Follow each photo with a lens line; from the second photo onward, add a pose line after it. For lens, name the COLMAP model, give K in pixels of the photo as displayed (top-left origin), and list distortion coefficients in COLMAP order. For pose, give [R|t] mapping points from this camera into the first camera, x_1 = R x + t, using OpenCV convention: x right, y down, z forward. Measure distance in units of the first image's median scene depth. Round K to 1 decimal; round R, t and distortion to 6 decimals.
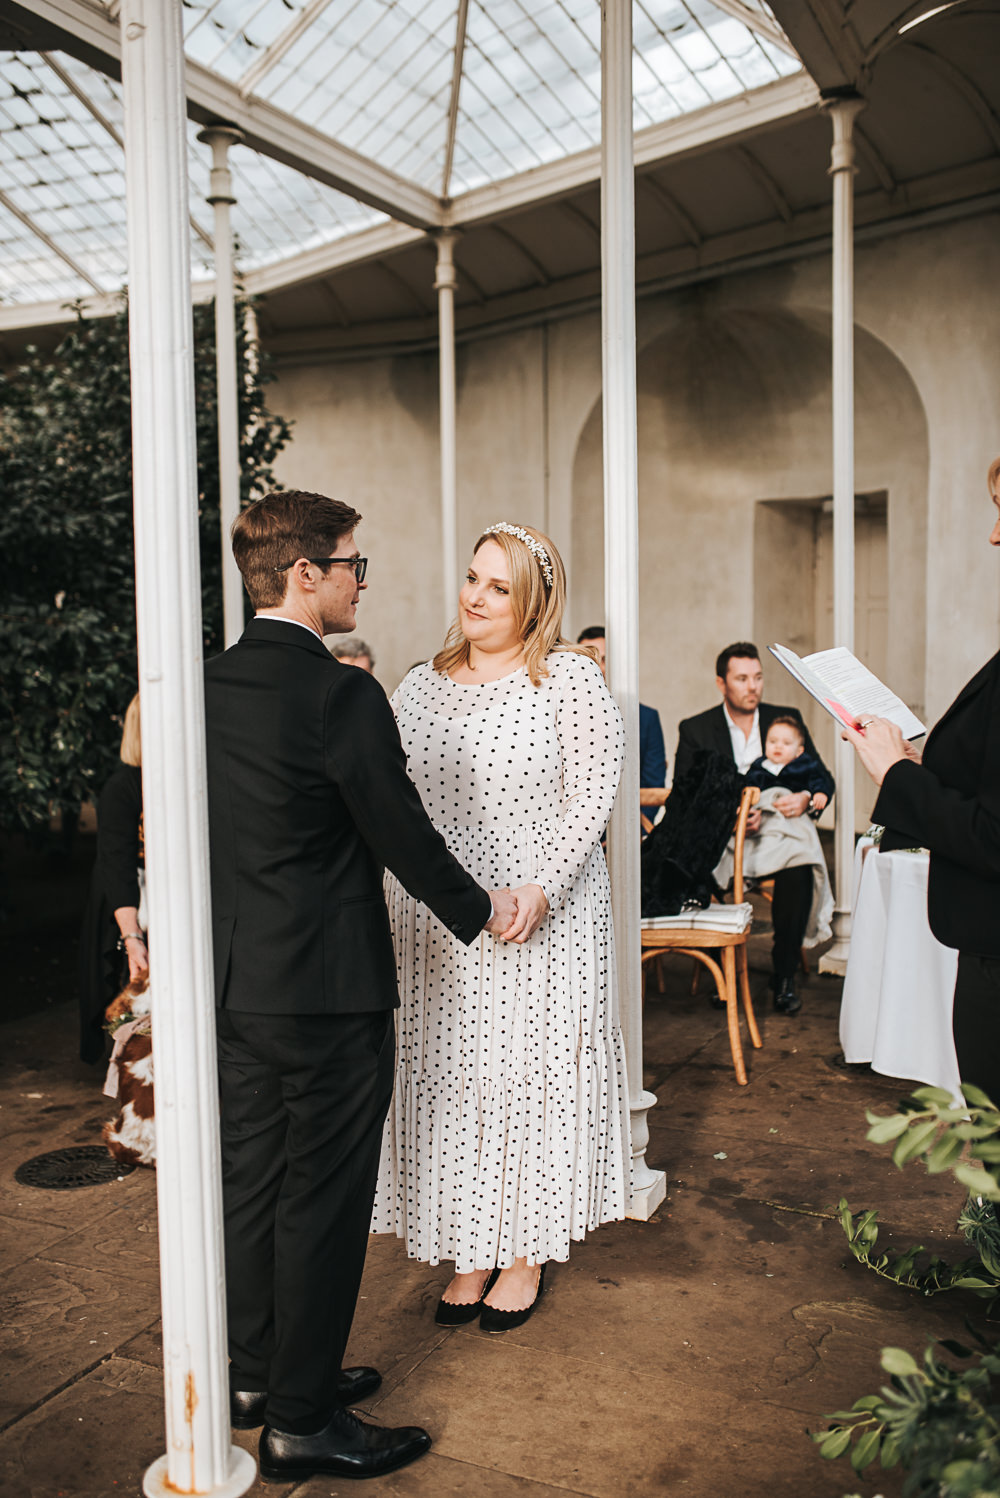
lens RADIAL K [[1514.6, 0, 510.9], [0, 1514.6, 745.8], [0, 0, 1]] dist [-0.017384, 0.010007]
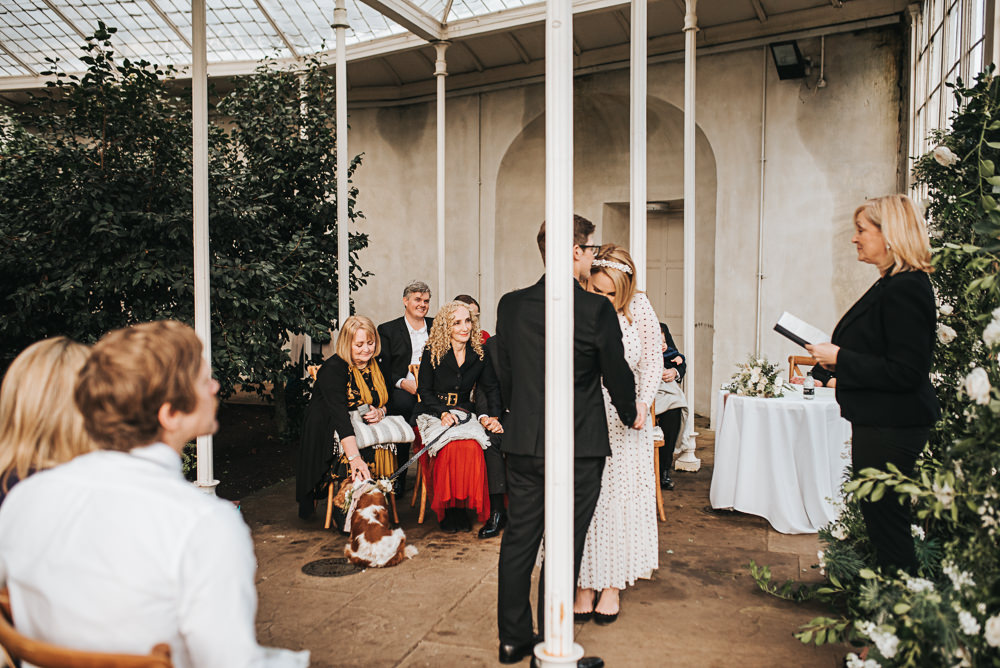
lens RADIAL K [[1052.1, 0, 500.0], [0, 1052.1, 334.0], [0, 0, 1]] dist [-0.016730, 0.020786]
pose [[0.986919, 0.004893, 0.161143, -0.201031], [-0.001365, 0.999757, -0.021993, 0.016128], [-0.161211, 0.021486, 0.986686, -0.201241]]
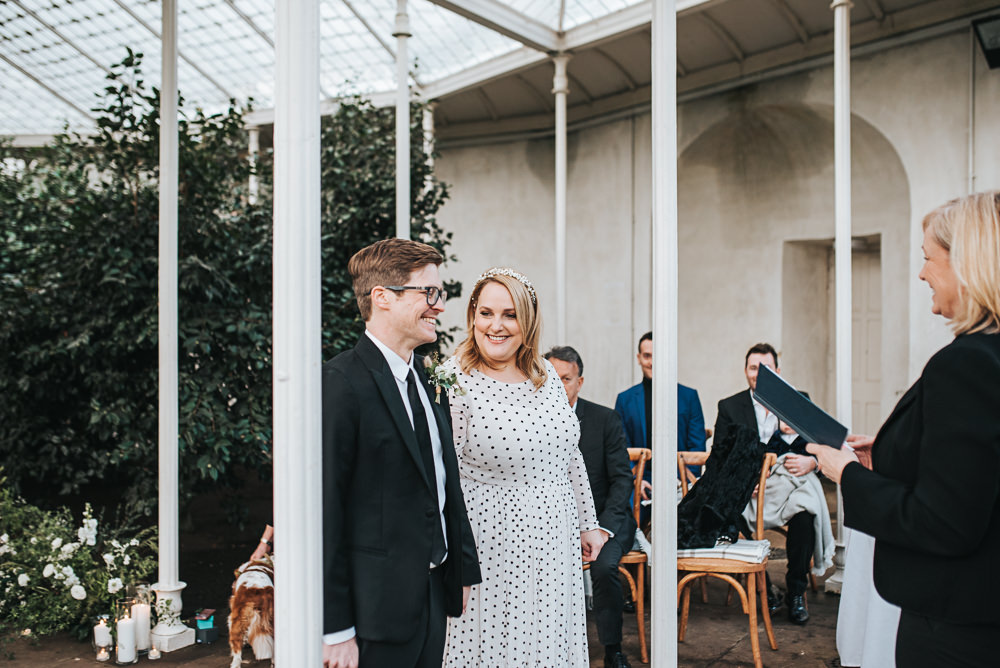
lens RADIAL K [[1052.1, 0, 500.0], [0, 1052.1, 334.0], [0, 0, 1]] dist [-0.016730, 0.020786]
pose [[0.993173, 0.013542, -0.115863, 0.022125], [-0.021455, 0.997501, -0.067317, -0.008622], [0.114662, 0.069344, 0.990981, 0.030415]]
